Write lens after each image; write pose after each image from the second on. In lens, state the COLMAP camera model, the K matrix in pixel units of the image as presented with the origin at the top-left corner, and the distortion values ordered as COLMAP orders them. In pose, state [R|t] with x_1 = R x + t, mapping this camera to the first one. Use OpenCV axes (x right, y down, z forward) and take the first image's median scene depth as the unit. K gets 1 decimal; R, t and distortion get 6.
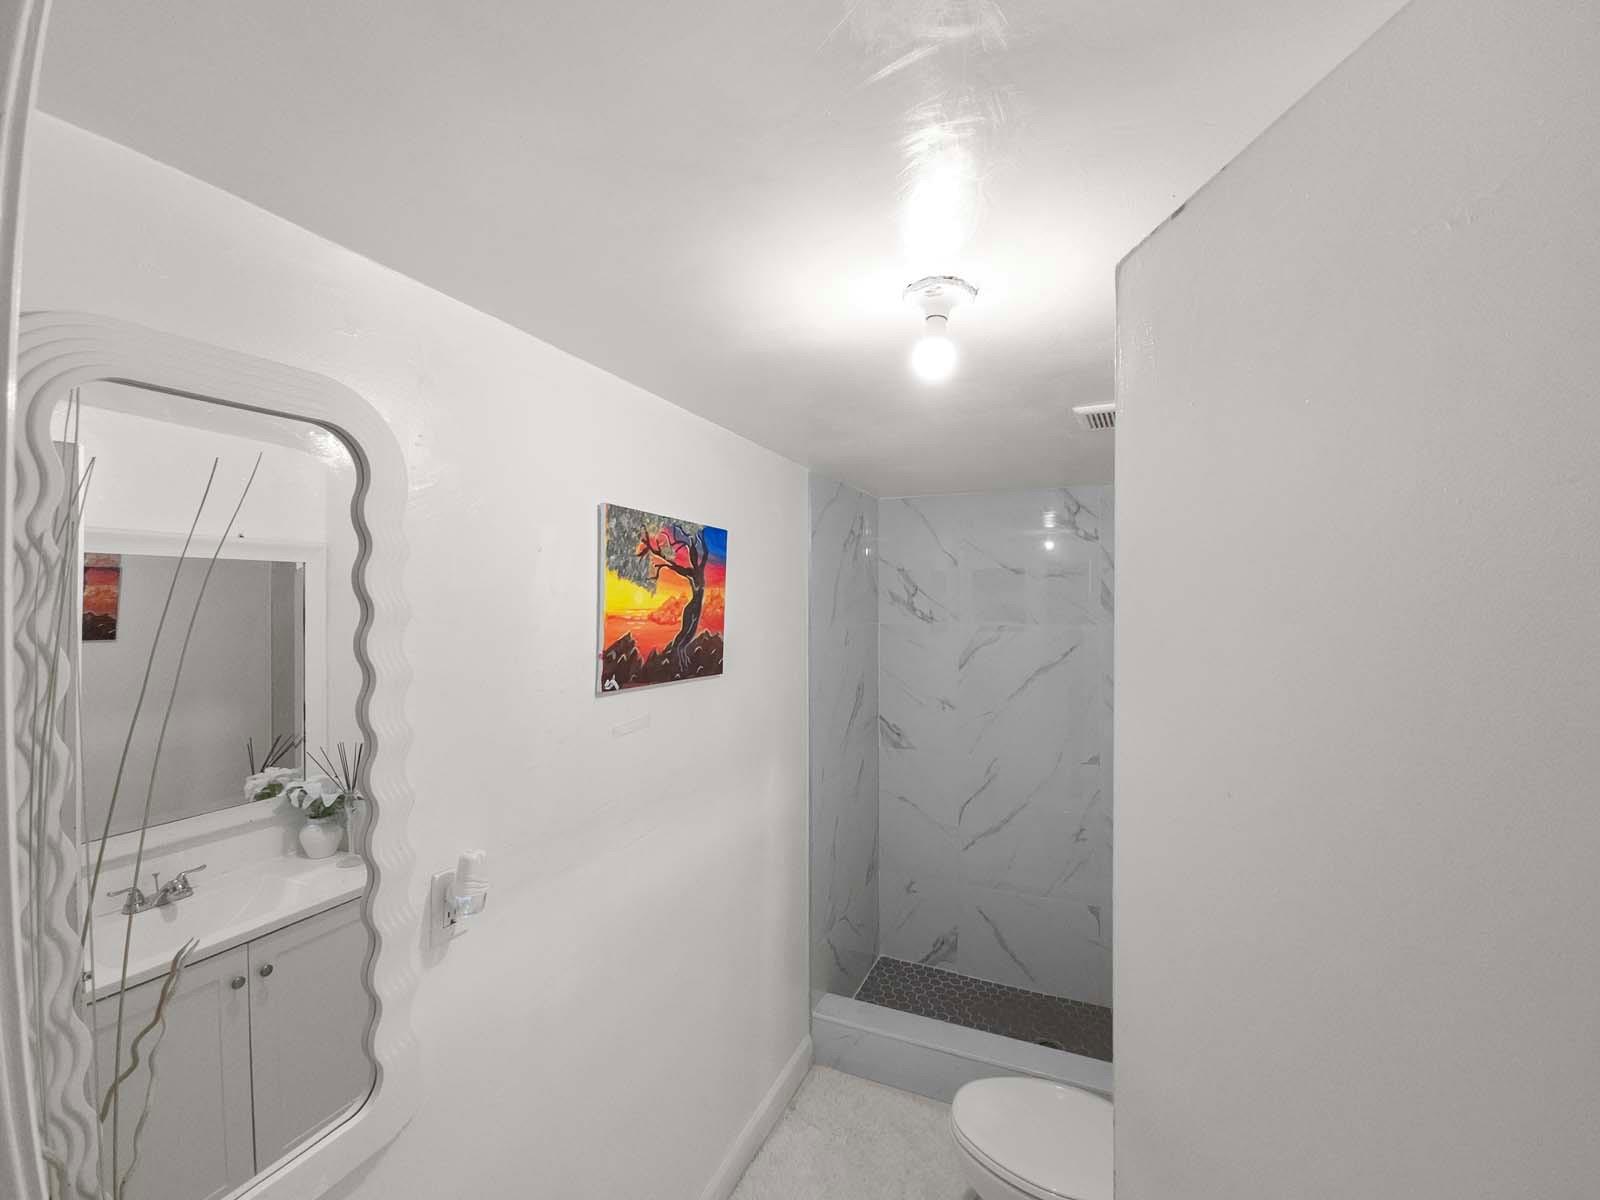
lens RADIAL K [[715.9, 0, 800.0], [0, 715.9, 600.0], [0, 0, 1]] dist [-0.001508, -0.000395]
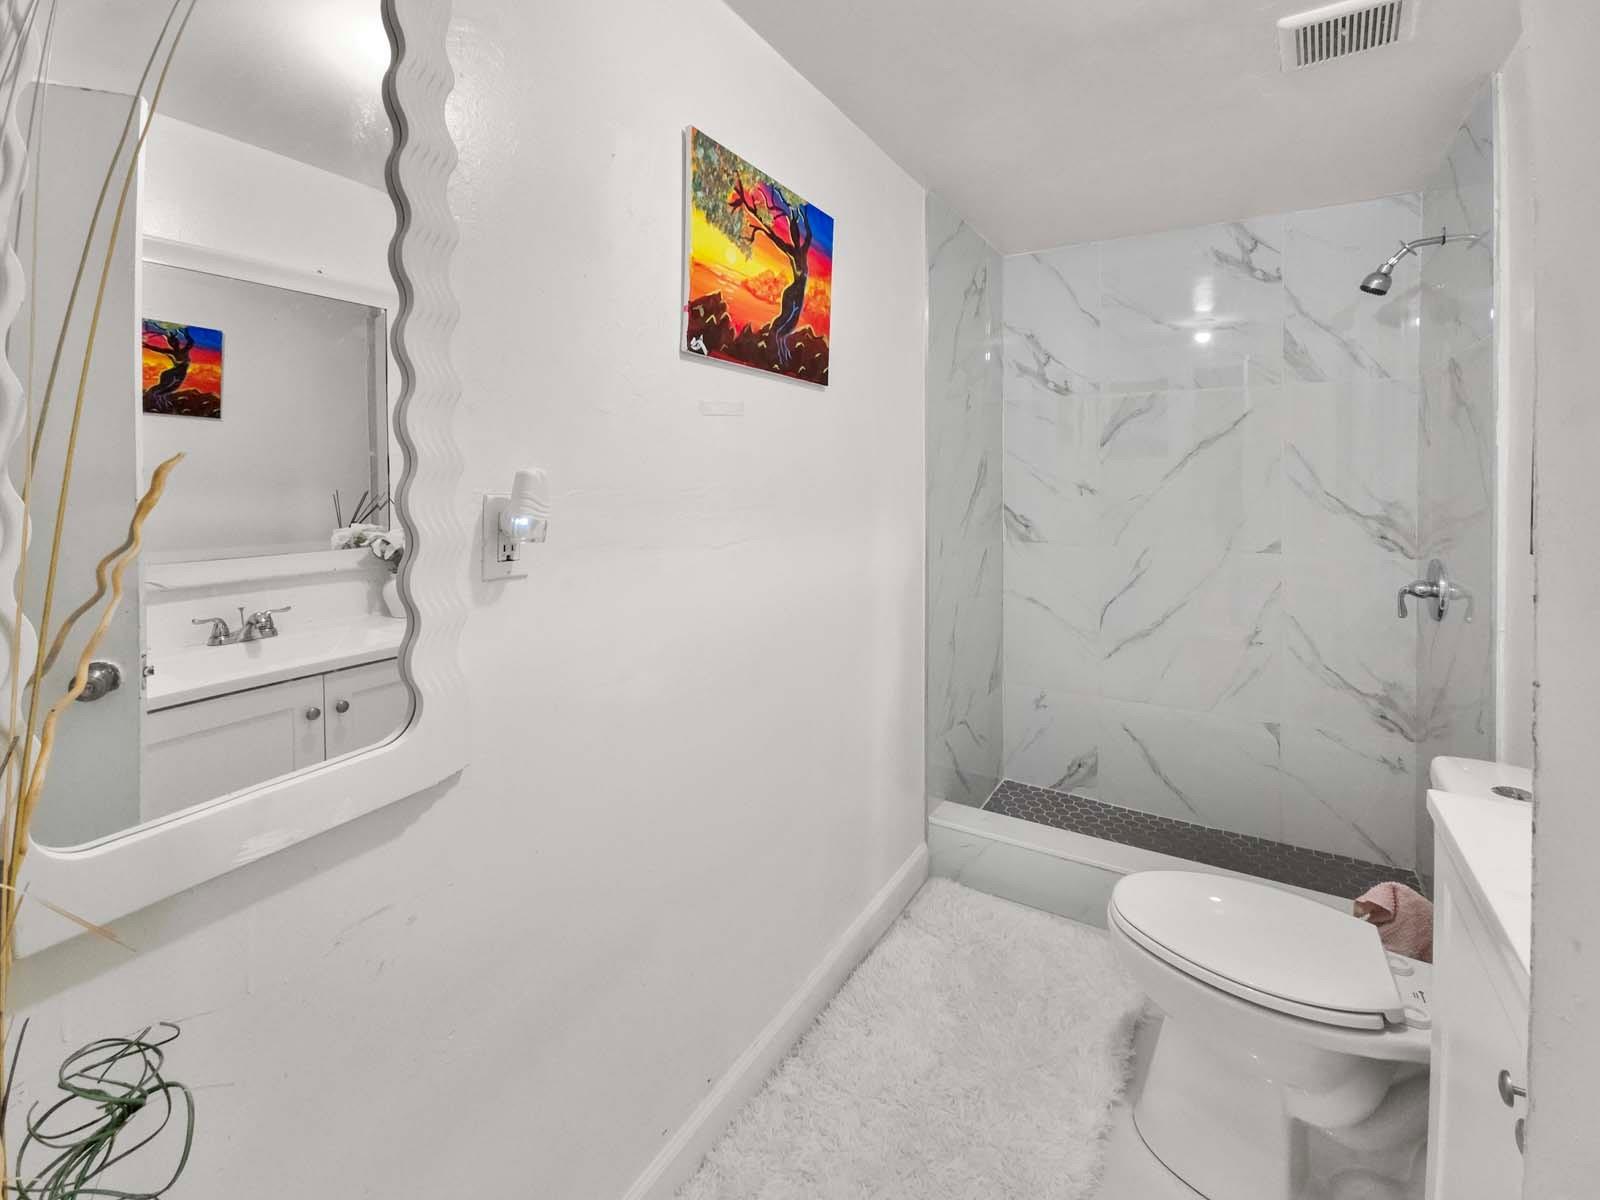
lens RADIAL K [[668.1, 0, 795.9], [0, 668.1, 621.5], [0, 0, 1]] dist [-0.000617, -0.000275]
pose [[0.990747, 0.002019, -0.135707, -0.038704], [-0.000413, 0.999930, 0.011863, 0.388653], [0.135722, -0.011697, 0.990678, 0.209888]]
